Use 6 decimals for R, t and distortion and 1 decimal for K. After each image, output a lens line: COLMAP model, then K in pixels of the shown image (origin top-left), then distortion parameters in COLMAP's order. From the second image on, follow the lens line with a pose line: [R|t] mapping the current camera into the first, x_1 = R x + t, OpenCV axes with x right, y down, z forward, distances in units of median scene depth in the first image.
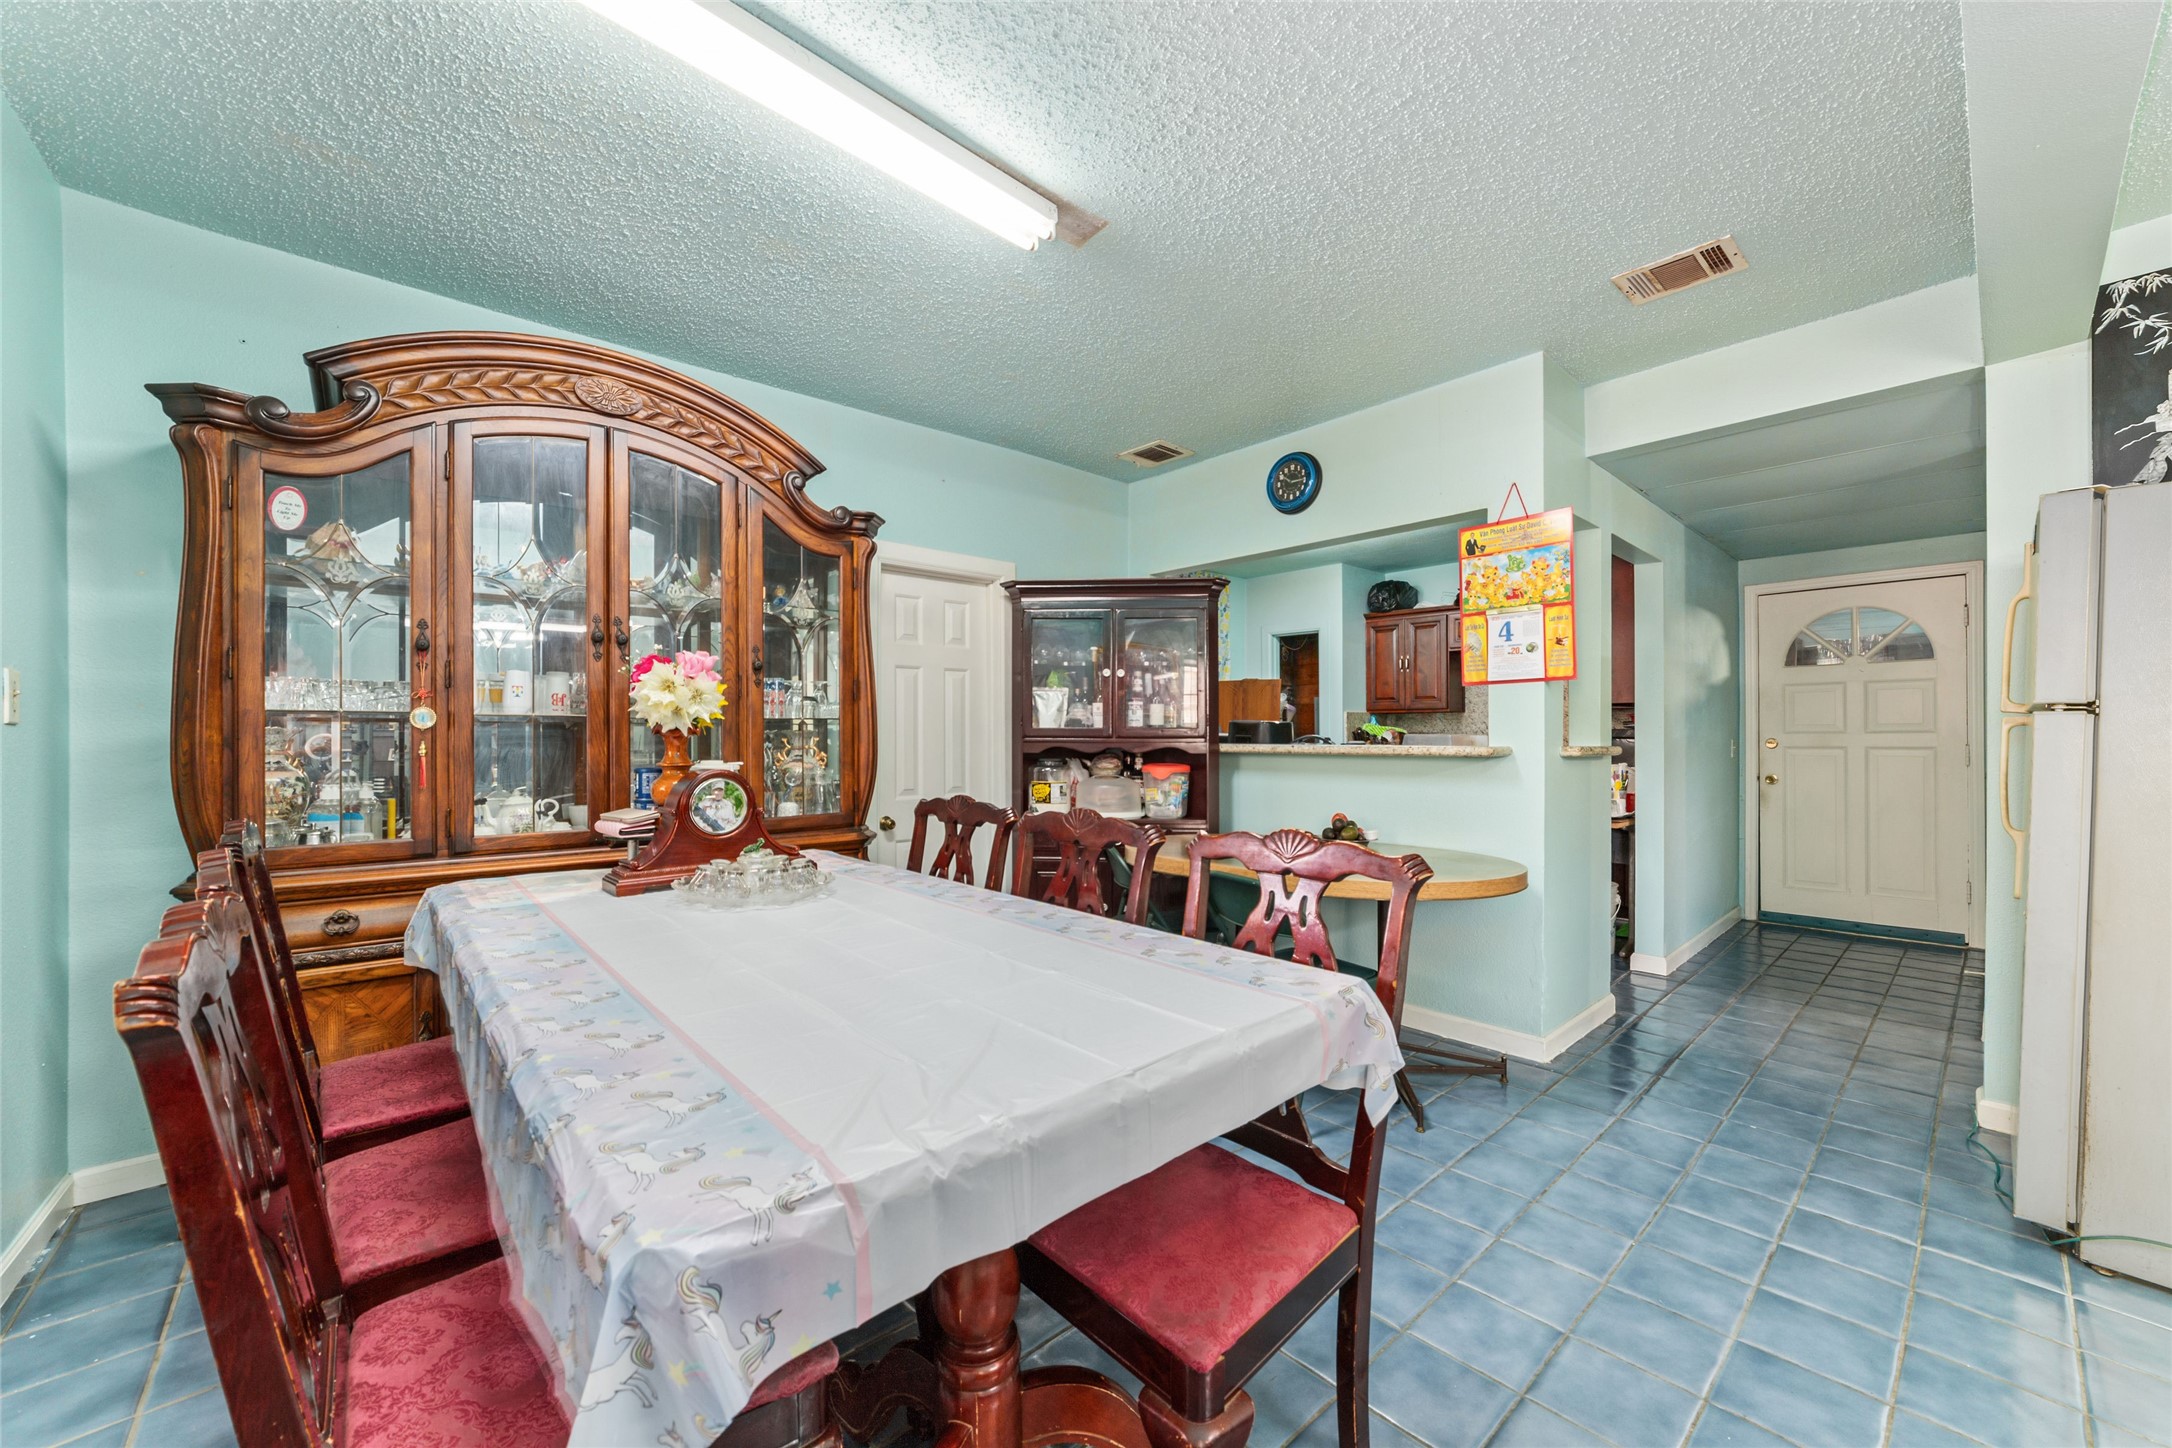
lens RADIAL K [[842.8, 0, 1094.5], [0, 842.8, 738.0], [0, 0, 1]] dist [-0.007228, 0.004699]
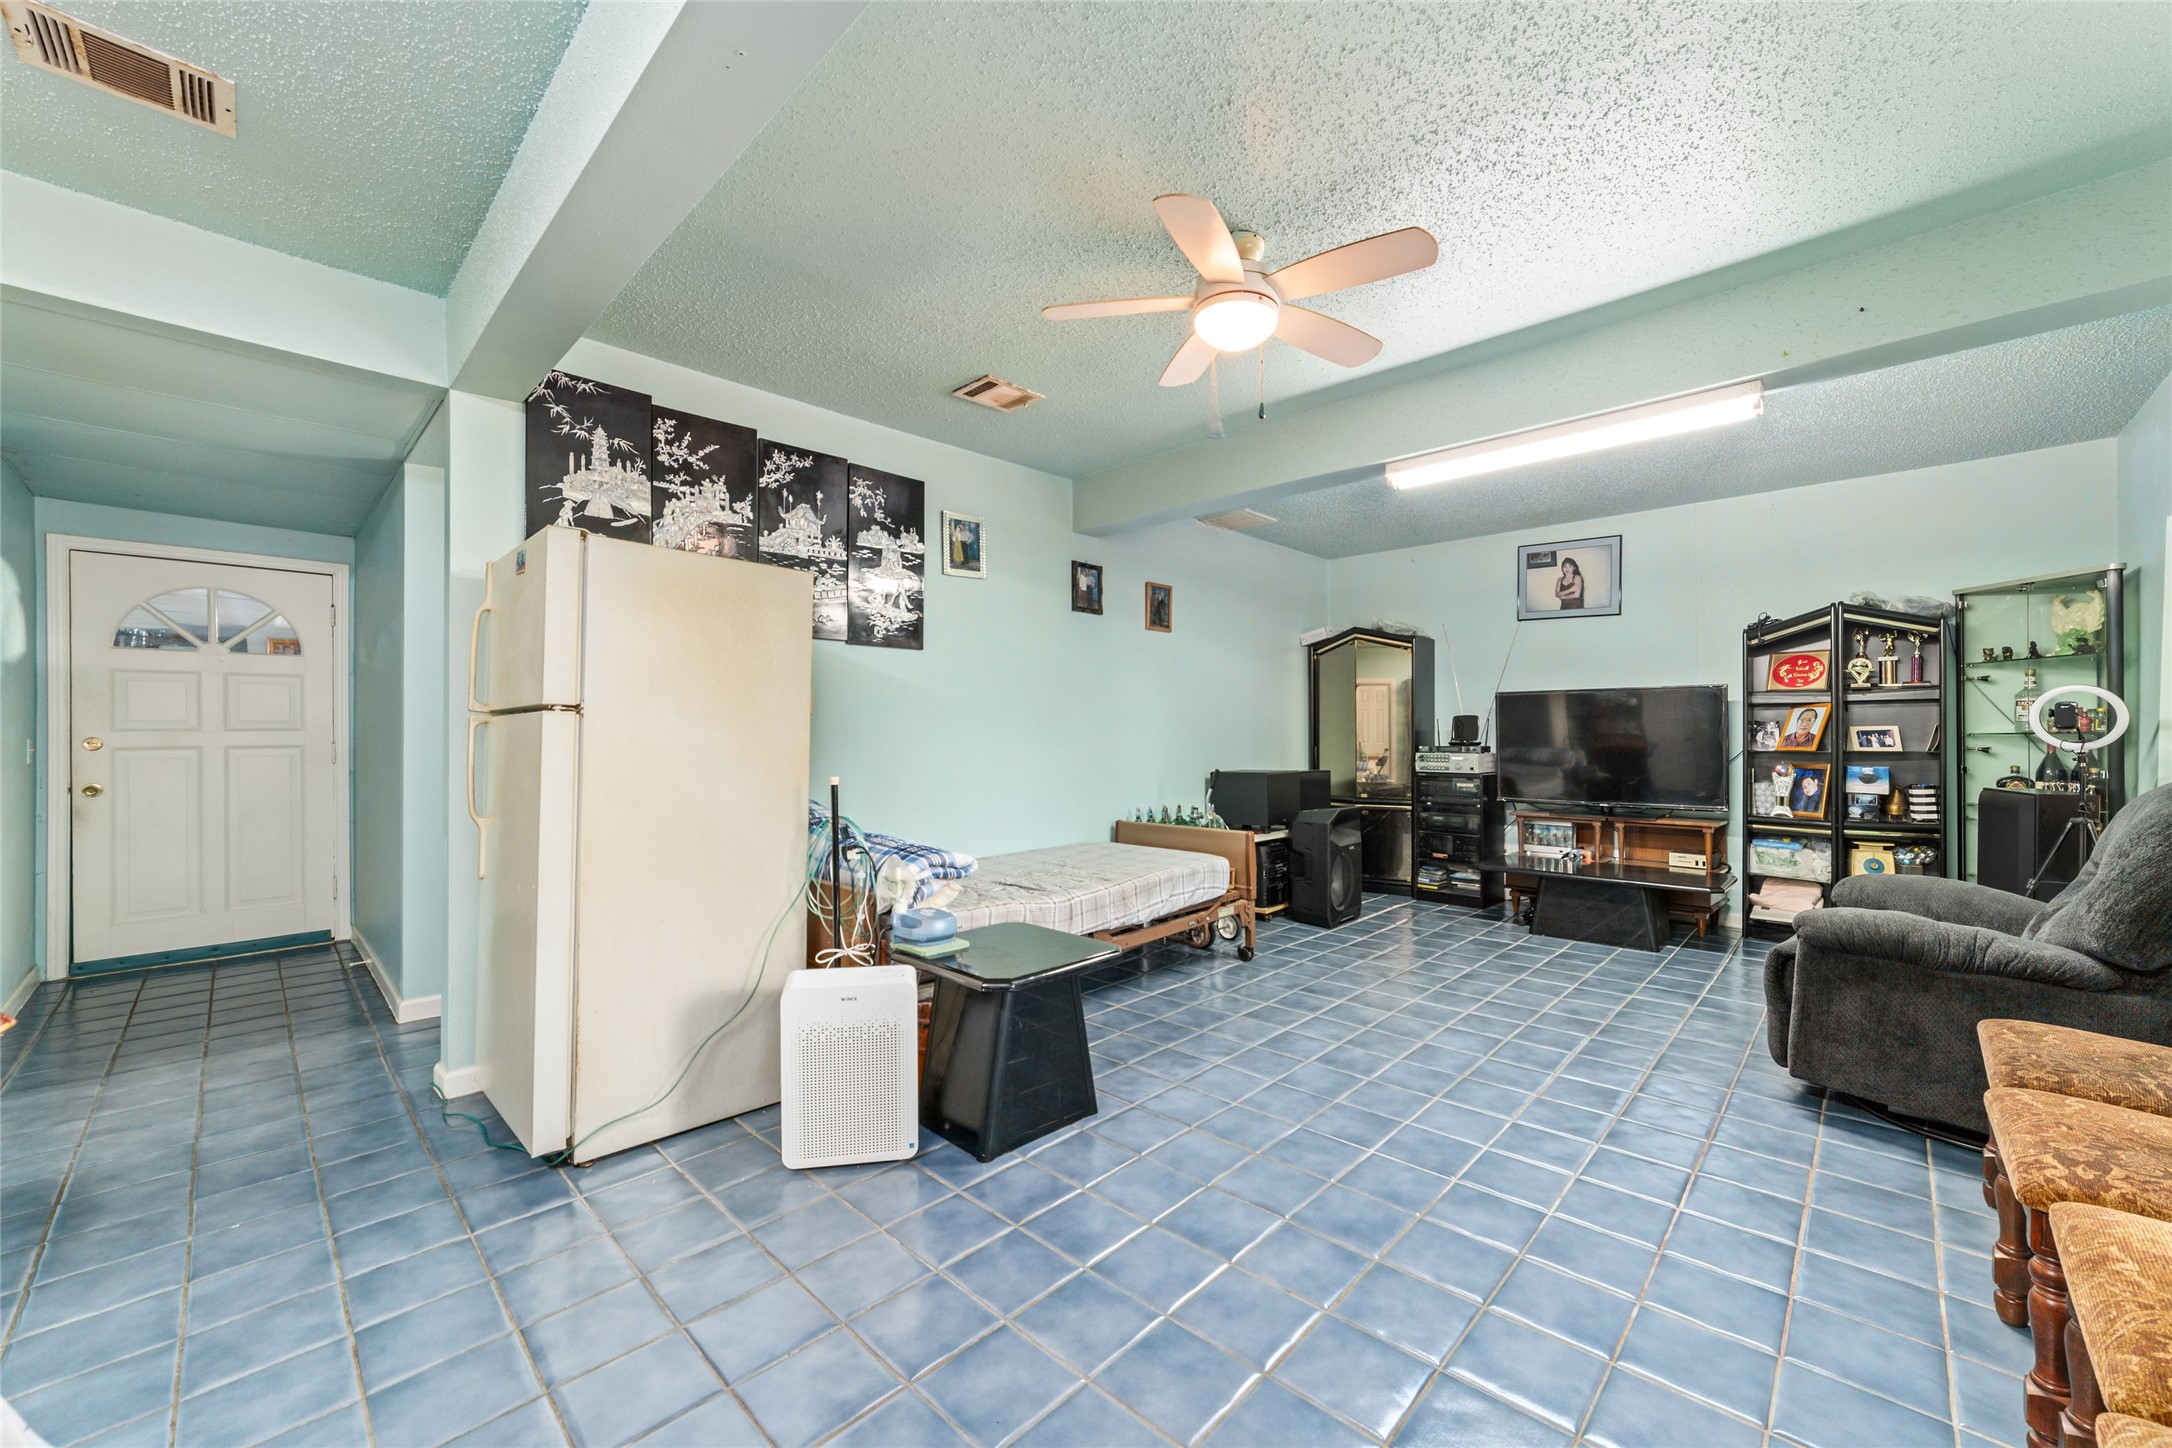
lens RADIAL K [[842.8, 0, 1095.8], [0, 842.8, 733.0], [0, 0, 1]] dist [-0.007228, 0.004699]
pose [[-0.069197, 0.005189, 0.997590, -0.066600], [0.002573, 0.999984, -0.005023, 0.005283], [-0.997600, 0.002219, -0.069209, 0.254529]]
